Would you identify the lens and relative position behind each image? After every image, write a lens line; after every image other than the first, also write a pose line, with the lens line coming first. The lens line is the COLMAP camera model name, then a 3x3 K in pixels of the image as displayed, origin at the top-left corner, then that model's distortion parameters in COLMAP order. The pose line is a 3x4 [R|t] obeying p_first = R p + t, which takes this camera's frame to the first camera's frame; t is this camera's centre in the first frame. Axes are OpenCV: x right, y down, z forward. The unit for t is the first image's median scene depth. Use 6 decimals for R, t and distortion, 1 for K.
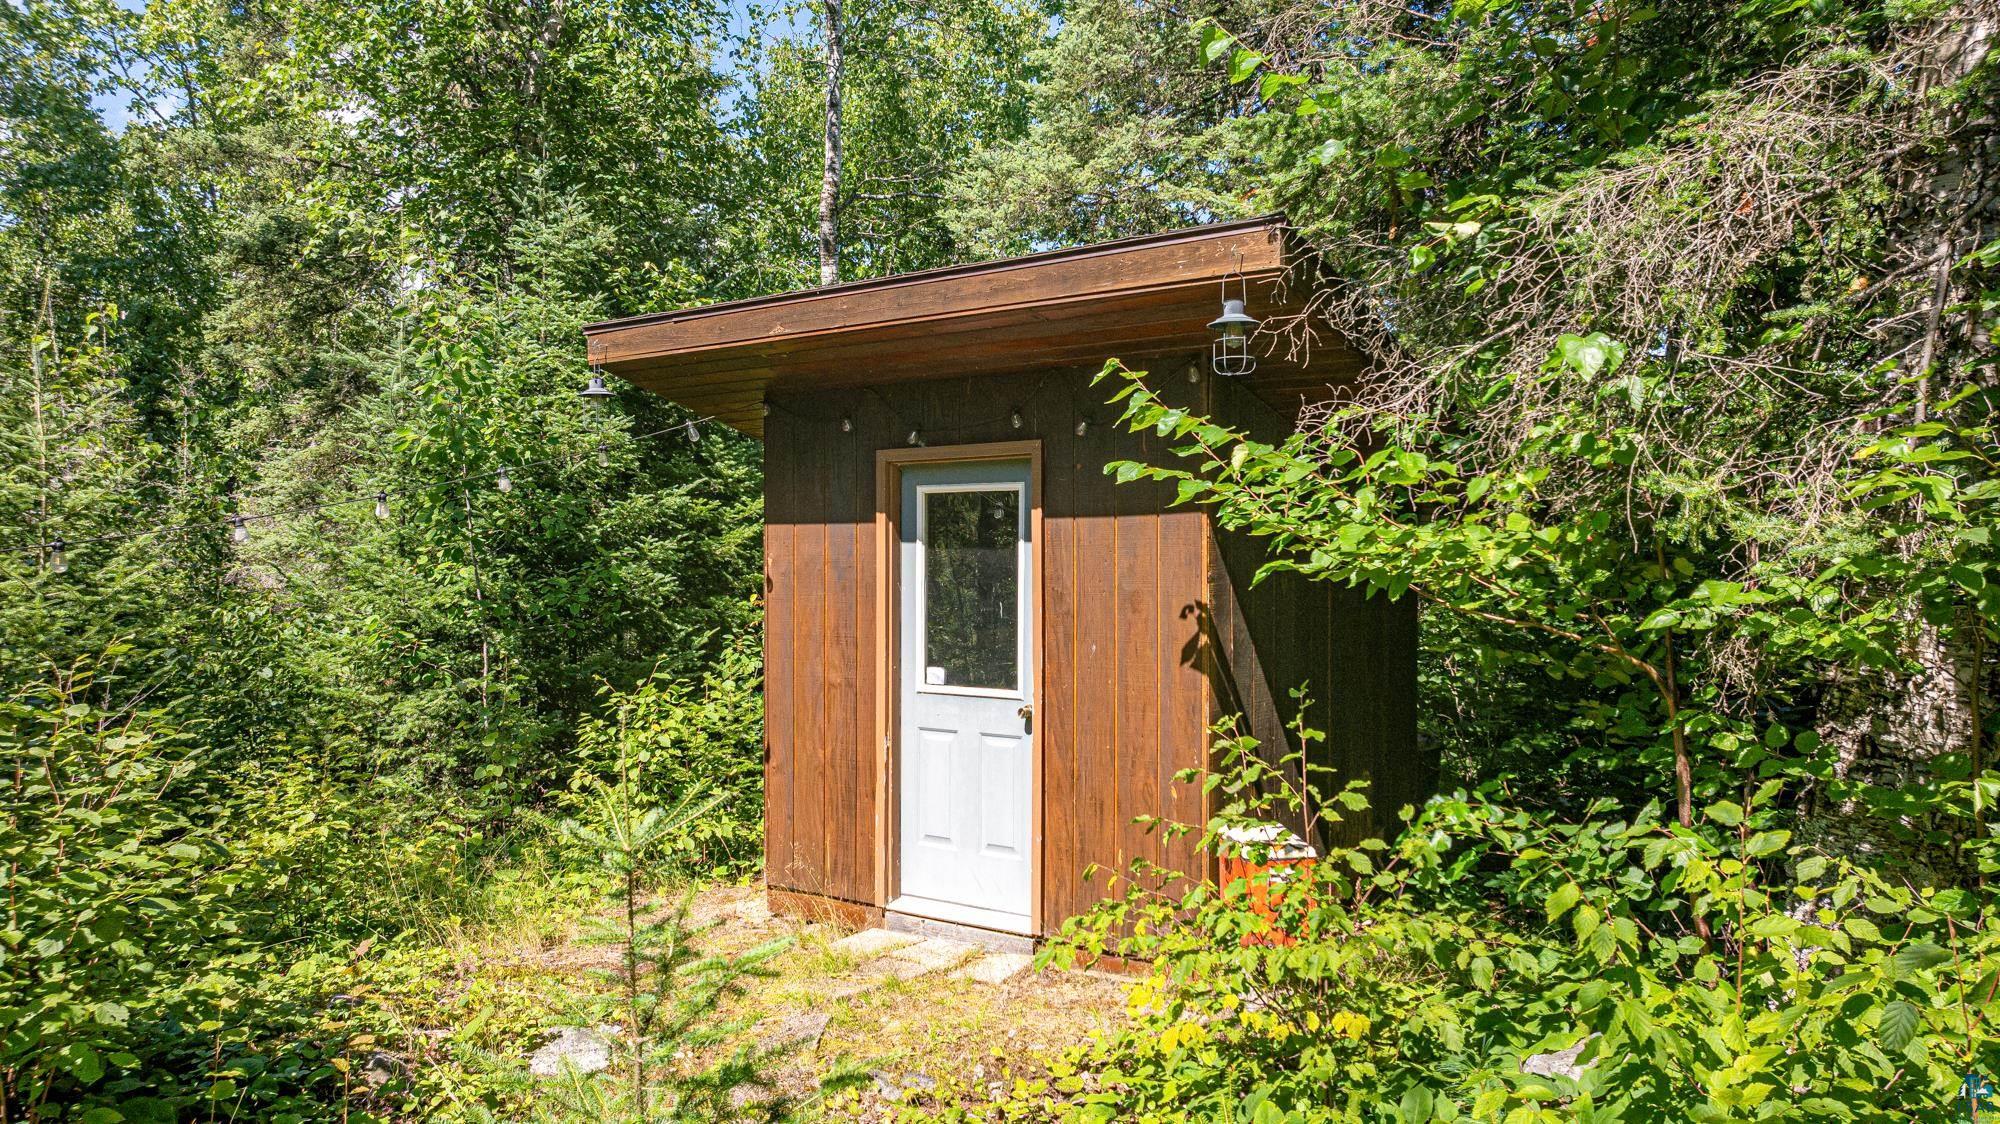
lens RADIAL K [[1407.6, 0, 1006.3], [0, 1407.6, 550.6], [0, 0, 1]] dist [-0.014255, -0.004766]
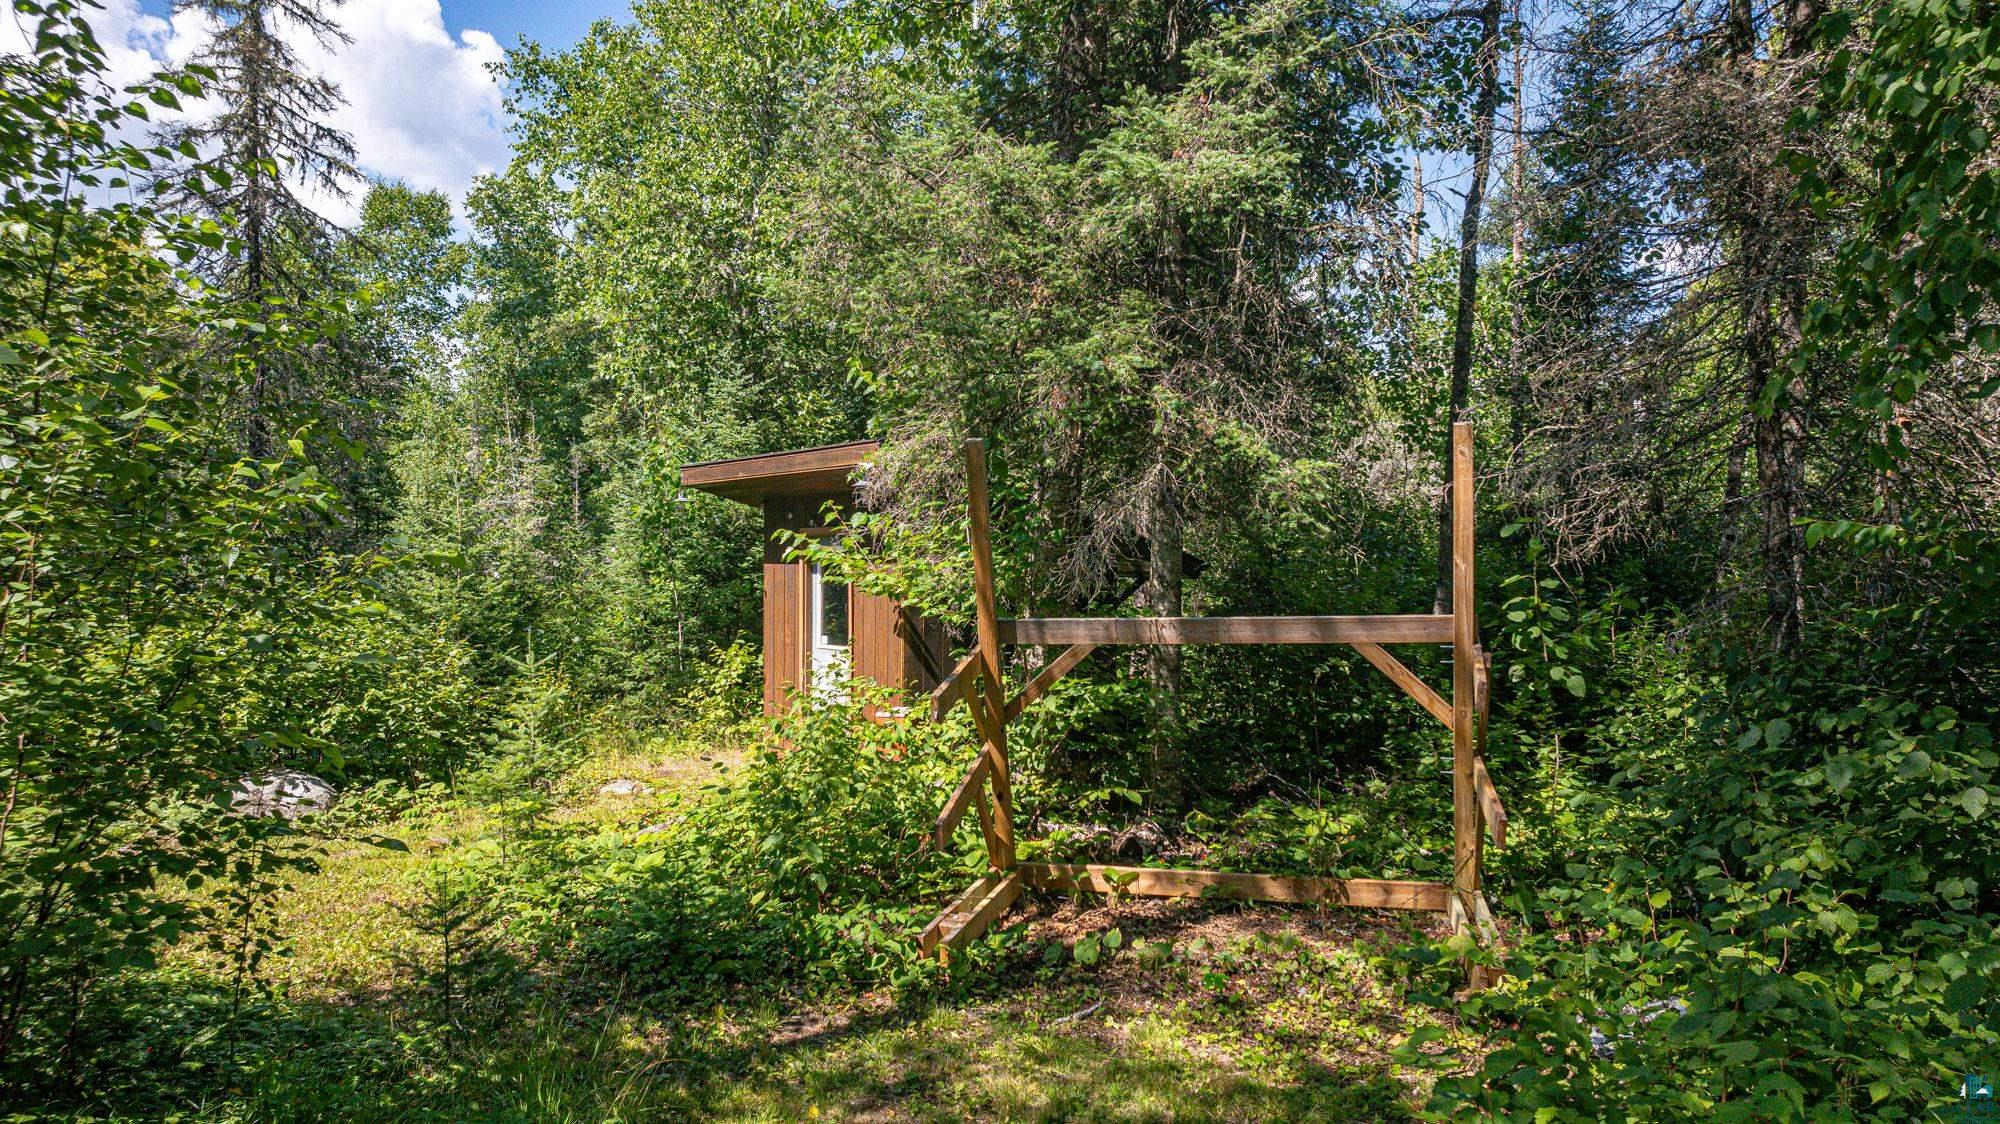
lens RADIAL K [[1407.6, 0, 1006.3], [0, 1407.6, 550.6], [0, 0, 1]] dist [-0.014255, -0.004766]
pose [[0.956899, -0.000730, -0.290419, 0.562893], [-0.000339, 0.999993, -0.003630, -0.022658], [0.290419, 0.003572, 0.956893, -0.614460]]
